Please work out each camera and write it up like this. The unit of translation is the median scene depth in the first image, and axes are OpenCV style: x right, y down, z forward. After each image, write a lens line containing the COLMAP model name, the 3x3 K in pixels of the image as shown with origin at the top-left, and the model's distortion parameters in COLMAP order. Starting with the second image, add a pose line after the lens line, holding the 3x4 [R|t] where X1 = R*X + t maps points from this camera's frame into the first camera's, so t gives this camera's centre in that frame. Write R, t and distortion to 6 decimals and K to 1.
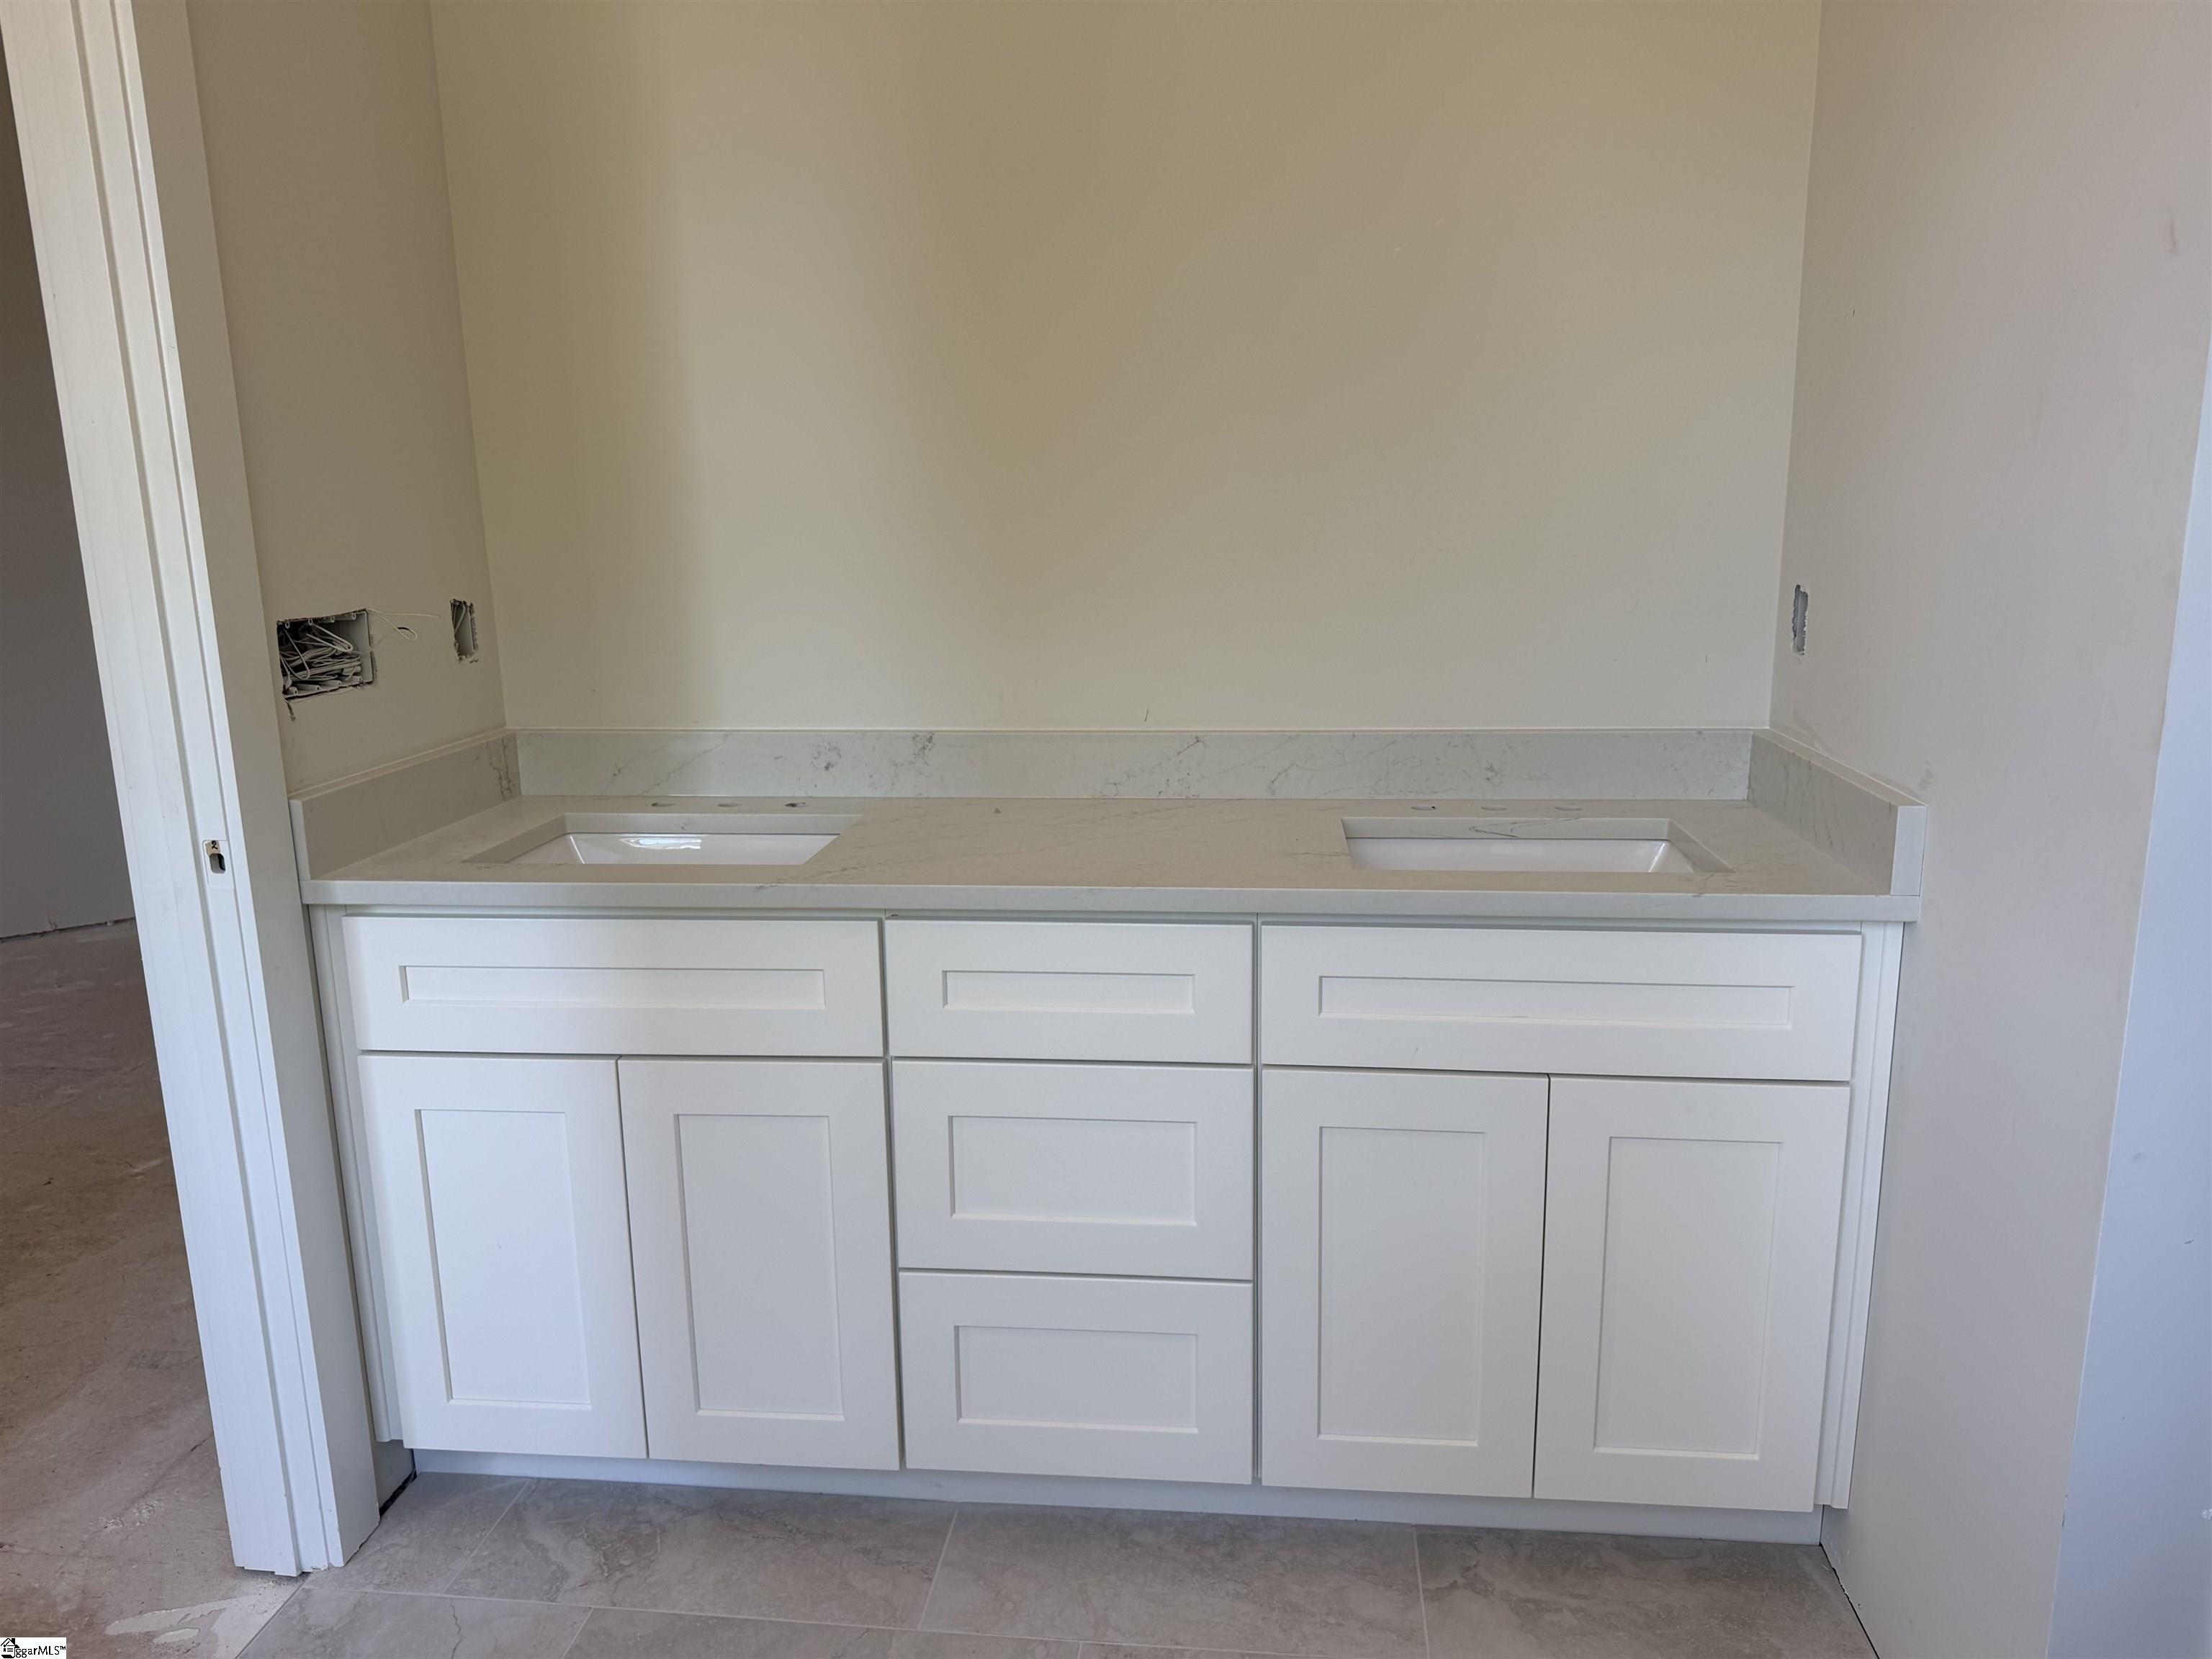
lens RADIAL K [[1544.8, 0, 1091.7], [0, 1544.8, 831.7], [0, 0, 1]] dist [0.080507, -0.104035]
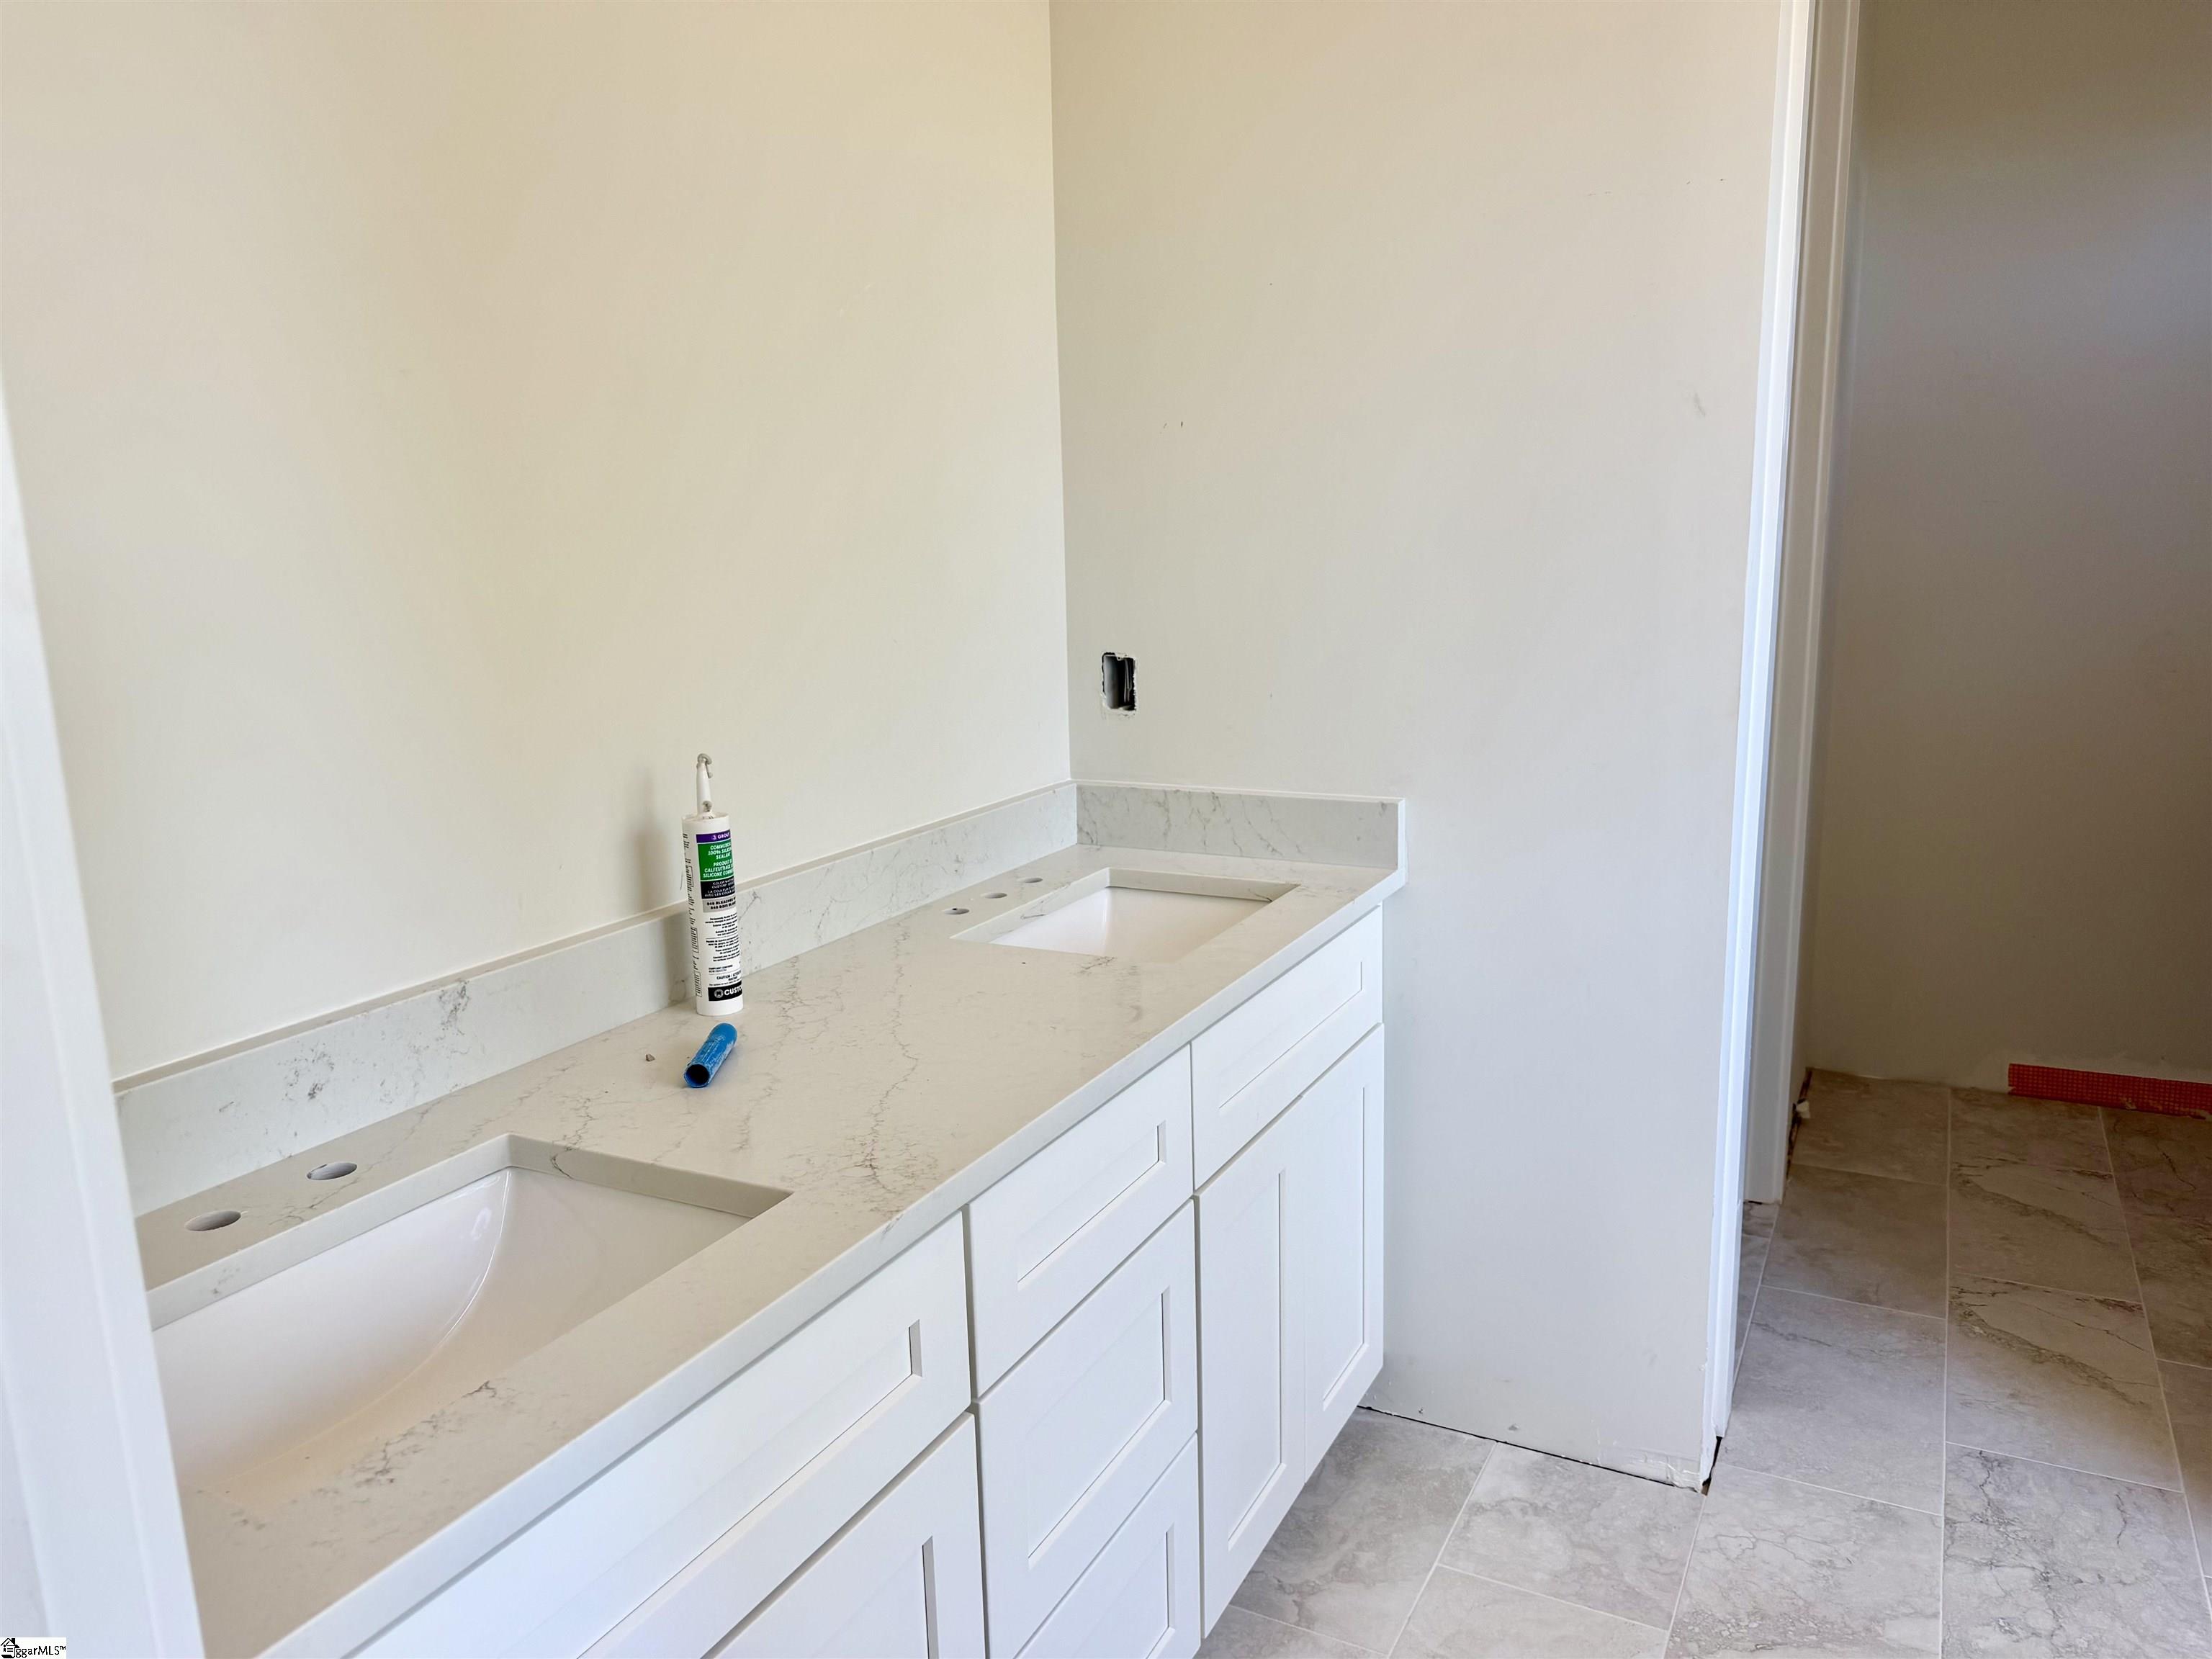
lens RADIAL K [[1579.0, 0, 1106.0], [0, 1579.0, 829.5], [0, 0, 1]] dist [-0.004012, 0.004320]
pose [[0.370770, -0.173945, 0.912290, -0.595823], [0.219584, 0.970871, 0.095872, -0.132068], [-0.902393, 0.164778, 0.398166, 0.525345]]
